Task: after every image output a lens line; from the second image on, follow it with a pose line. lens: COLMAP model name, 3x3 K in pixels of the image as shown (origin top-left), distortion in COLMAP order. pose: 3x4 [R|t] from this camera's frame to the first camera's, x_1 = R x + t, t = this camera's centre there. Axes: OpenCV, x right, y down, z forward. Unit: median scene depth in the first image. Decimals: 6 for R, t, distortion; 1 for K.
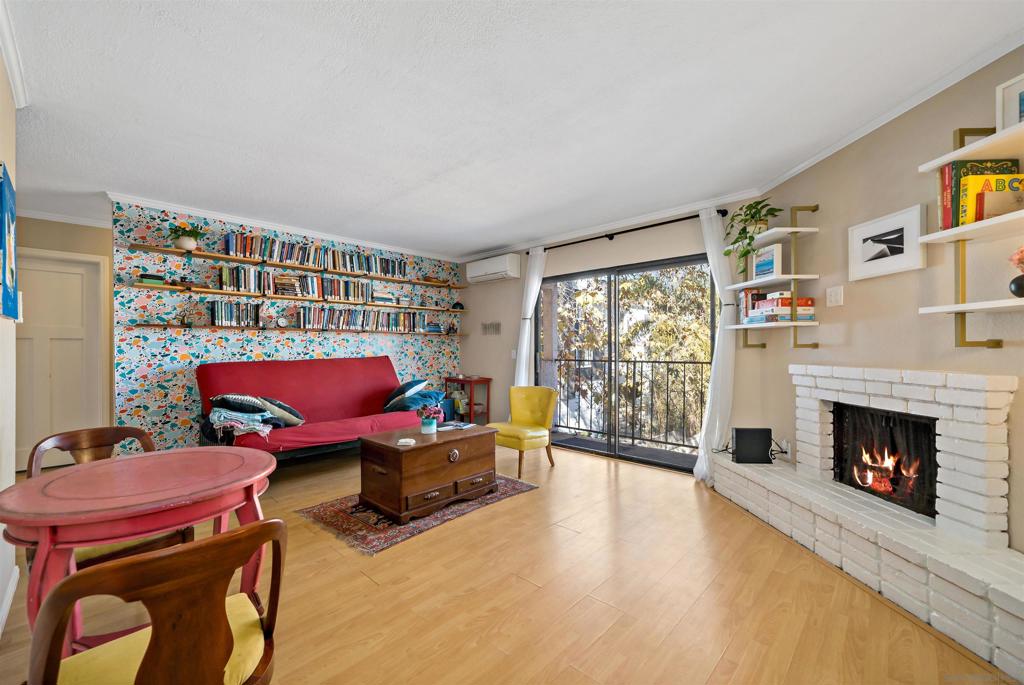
lens RADIAL K [[415.1, 0, 488.3], [0, 415.1, 351.6], [0, 0, 1]] dist [0.000326, 0.000044]
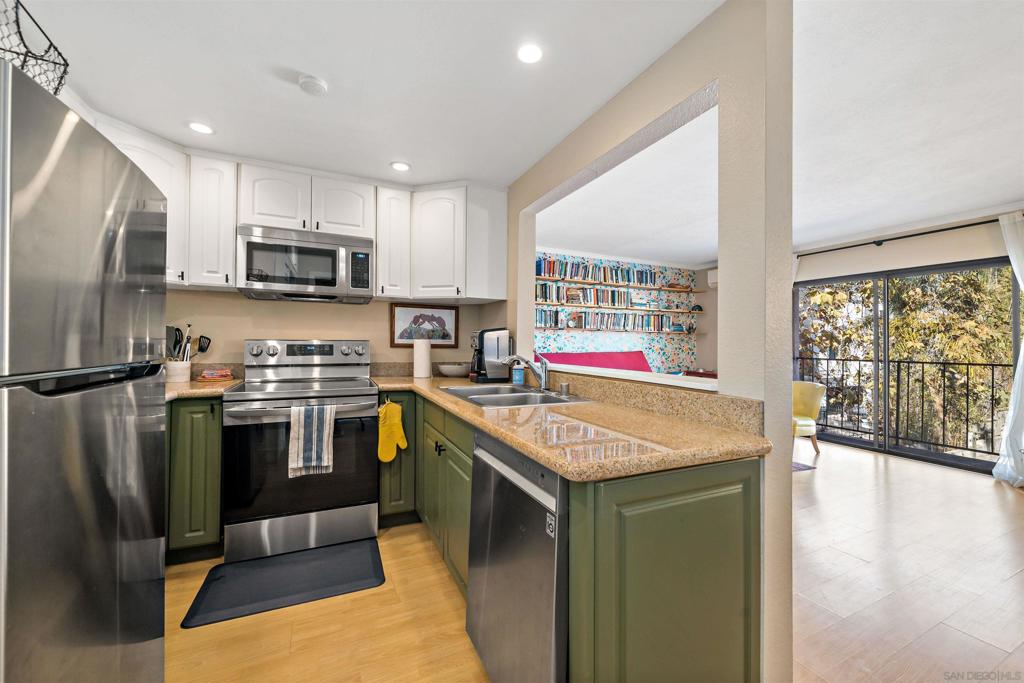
lens RADIAL K [[402.8, 0, 512.5], [0, 402.8, 337.8], [0, 0, 1]] dist [-0.000503, 0.000086]
pose [[0.942865, 0.010341, -0.333013, -0.243616], [-0.018151, 0.999628, -0.020350, 0.003147], [0.332679, 0.025232, 0.942703, -0.274705]]
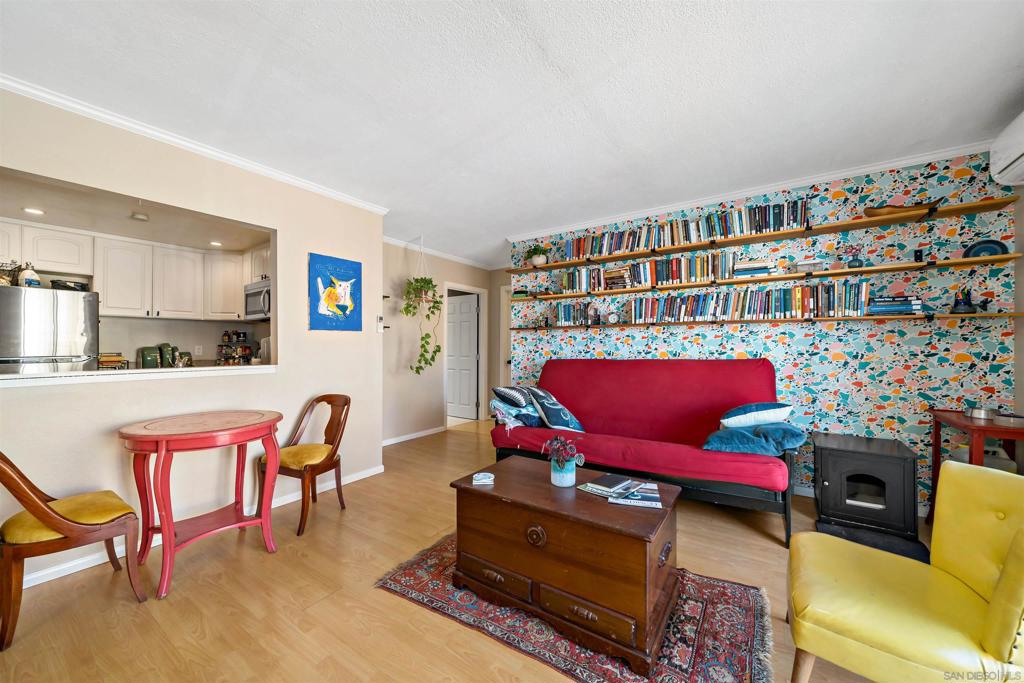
lens RADIAL K [[455.7, 0, 405.3], [0, 455.7, 343.4], [0, 0, 1]] dist [-0.000244, -0.000190]
pose [[-0.014989, -0.004694, -0.999877, 0.545036], [-0.007643, 0.999960, -0.004580, -0.006218], [0.999858, 0.007574, -0.015024, 0.546371]]
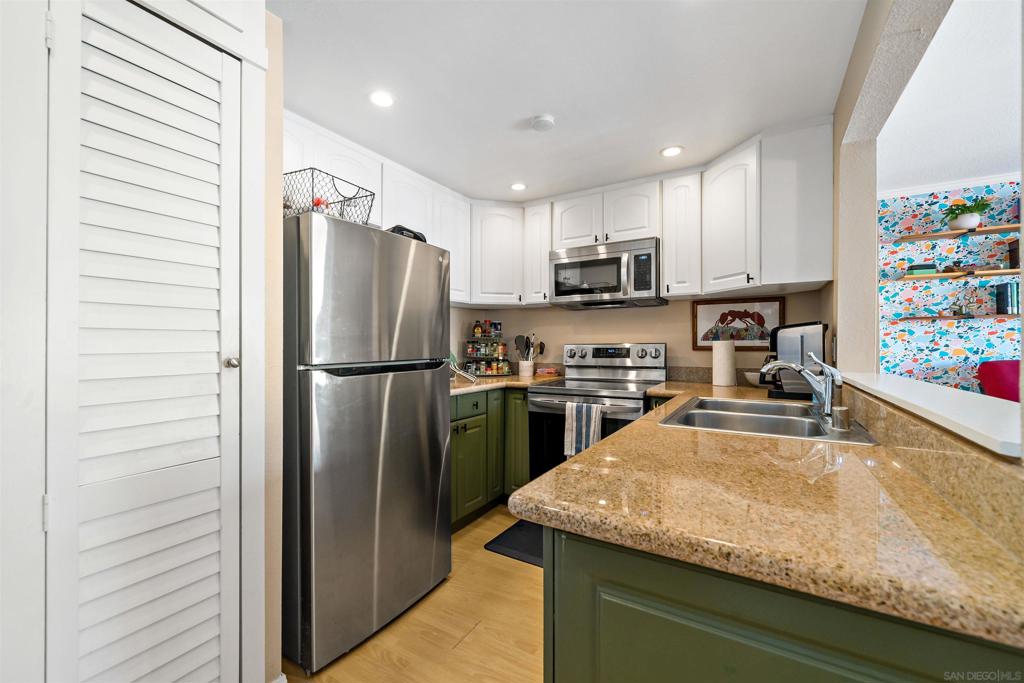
lens RADIAL K [[409.3, 0, 512.0], [0, 409.3, 341.5], [0, 0, 1]] dist [0.000724, 0.000029]
pose [[0.250844, -0.003559, -0.968021, -0.118590], [-0.006501, 0.999964, -0.005361, 0.000887], [0.968006, 0.007637, 0.250812, -0.115187]]
